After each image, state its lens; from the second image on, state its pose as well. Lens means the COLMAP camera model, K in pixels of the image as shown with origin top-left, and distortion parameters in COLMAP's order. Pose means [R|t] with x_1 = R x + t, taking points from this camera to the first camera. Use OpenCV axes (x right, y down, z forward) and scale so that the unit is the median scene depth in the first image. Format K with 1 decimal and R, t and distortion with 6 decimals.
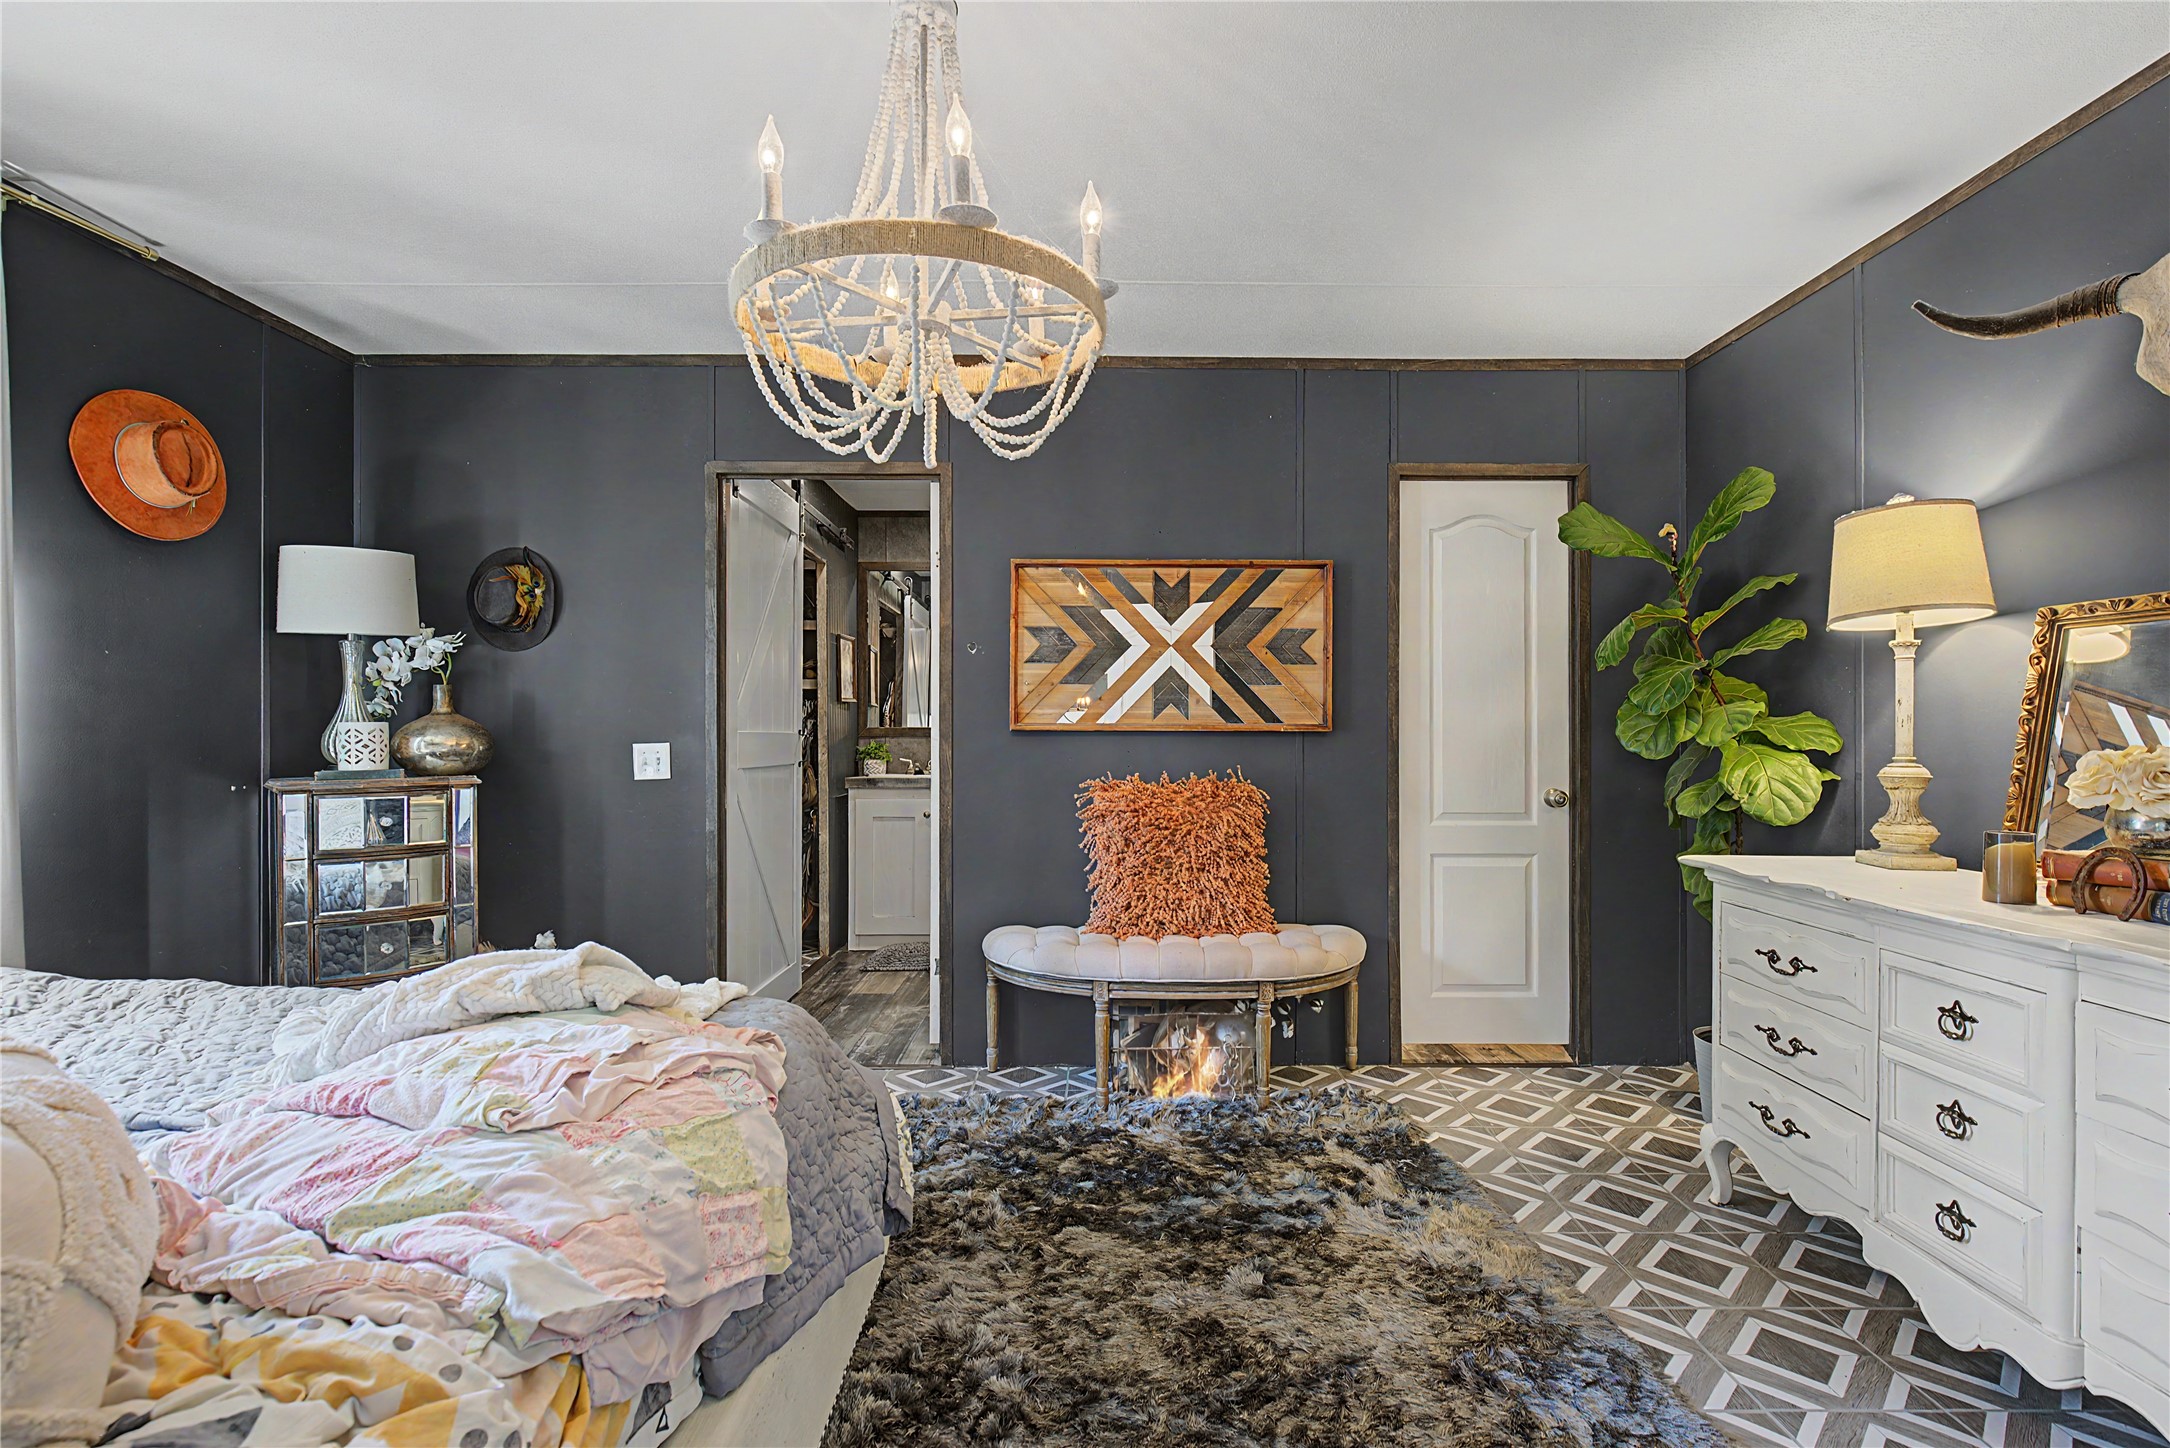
lens RADIAL K [[1014.7, 0, 1094.5], [0, 1014.7, 721.1], [0, 0, 1]] dist [0.000632, -0.000018]
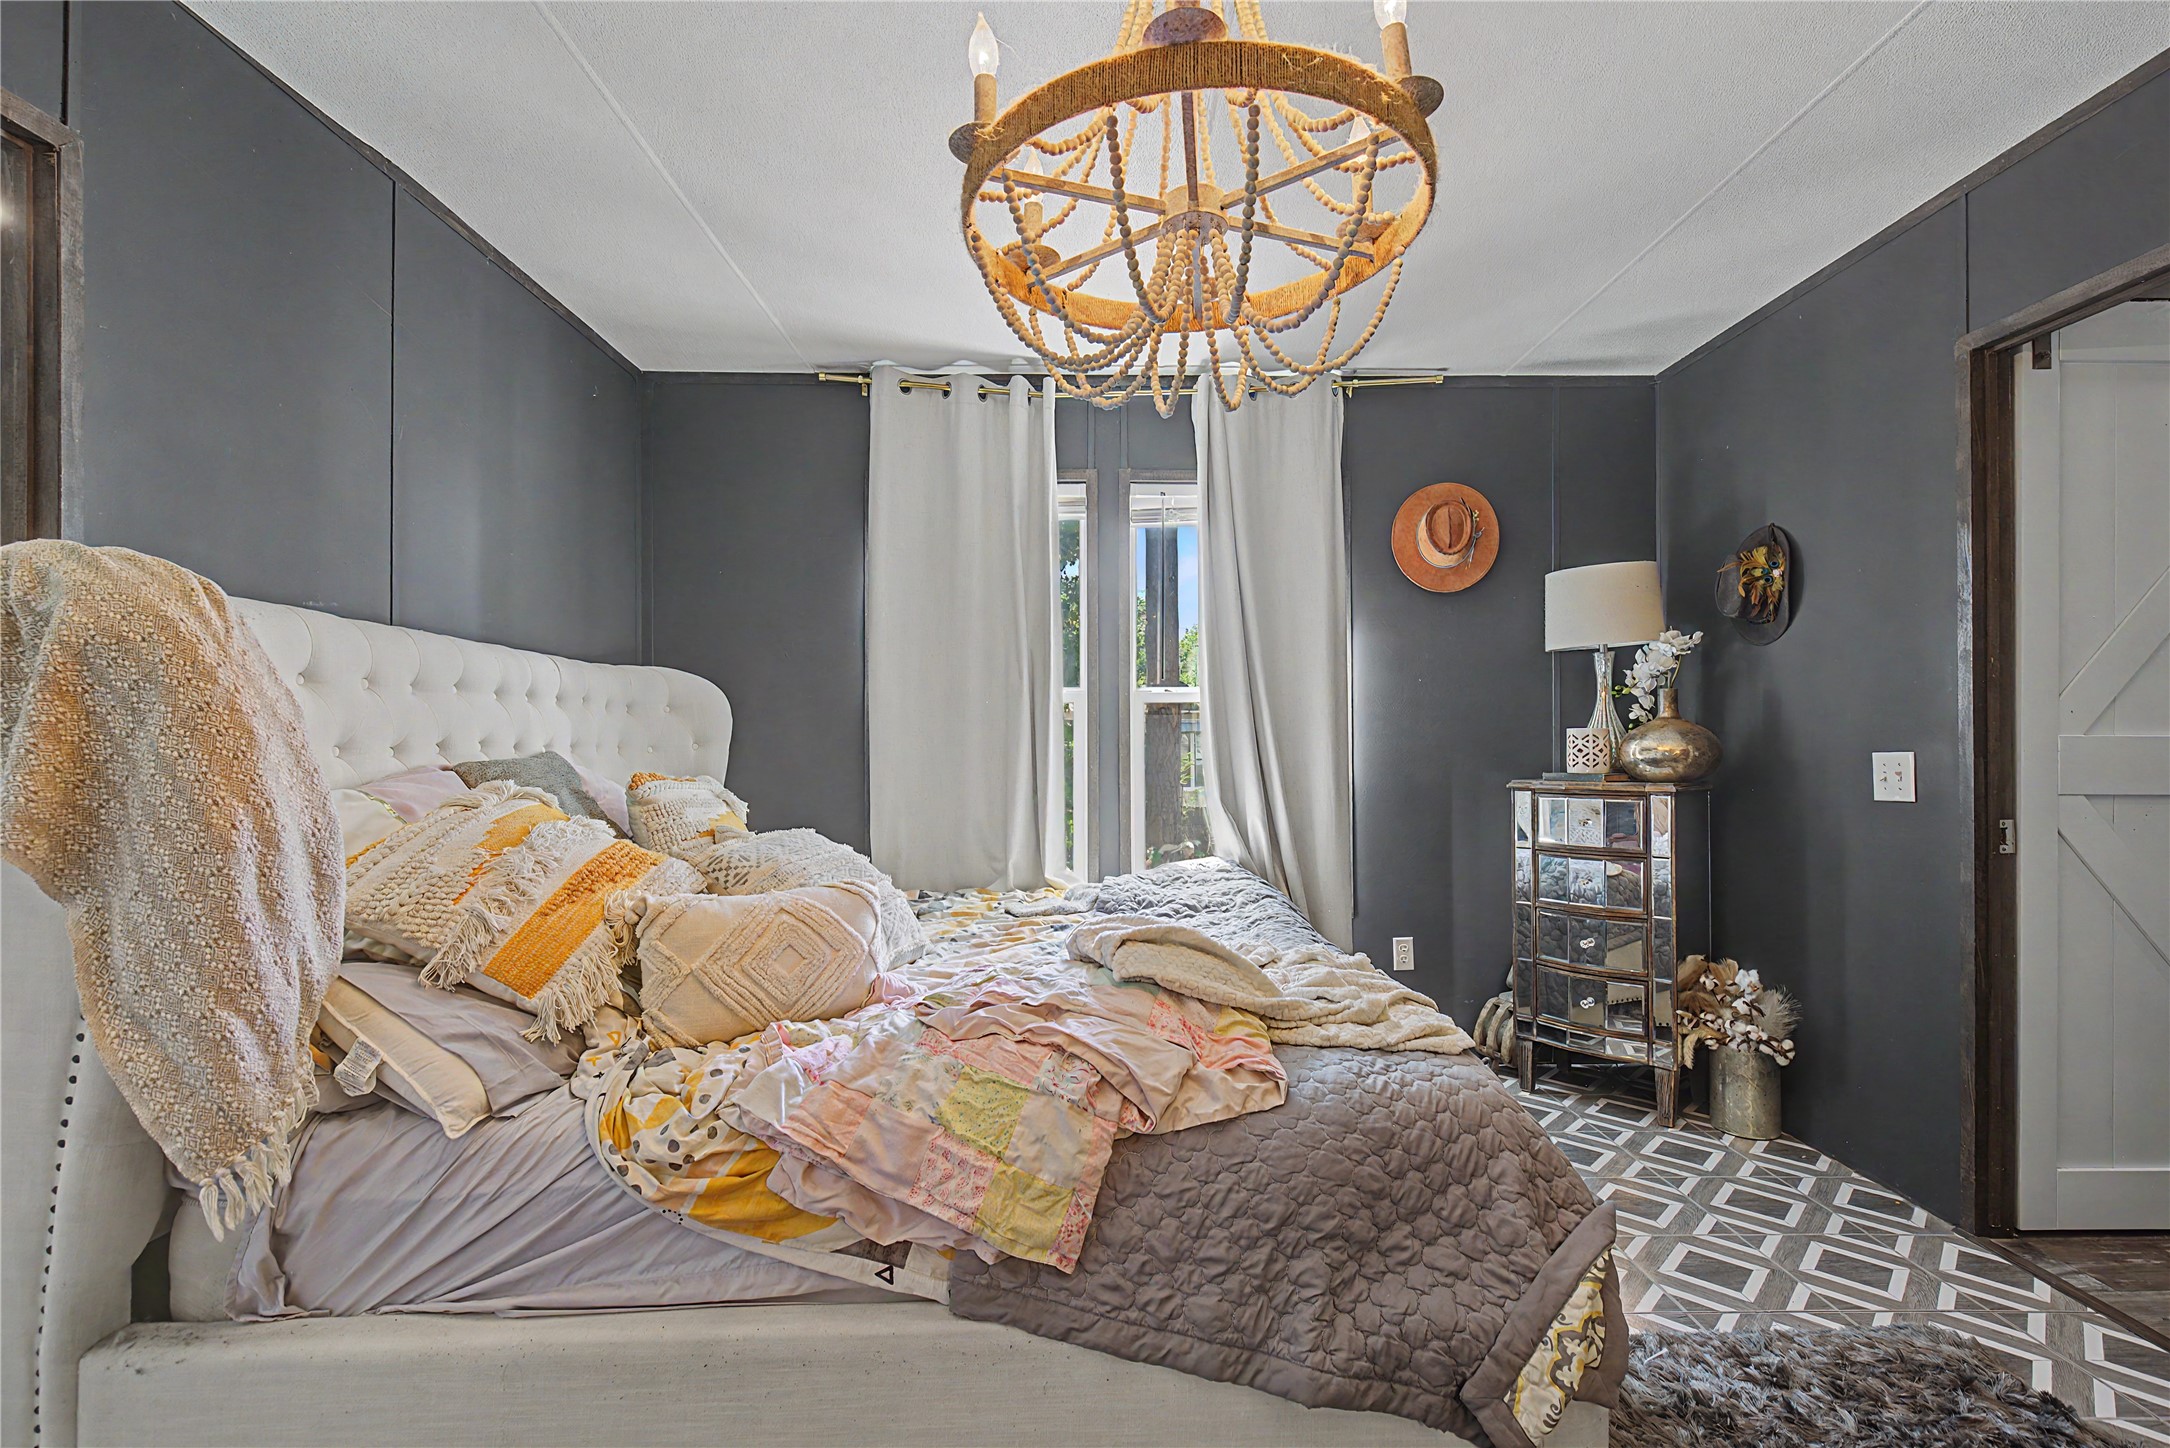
lens RADIAL K [[988.7, 0, 1082.9], [0, 988.7, 730.3], [0, 0, 1]] dist [-0.002246, -0.000404]
pose [[0.002820, -0.010533, -0.999941, 0.305437], [0.010918, 0.999885, -0.010501, 0.007975], [0.999936, -0.010888, 0.002935, 0.447957]]
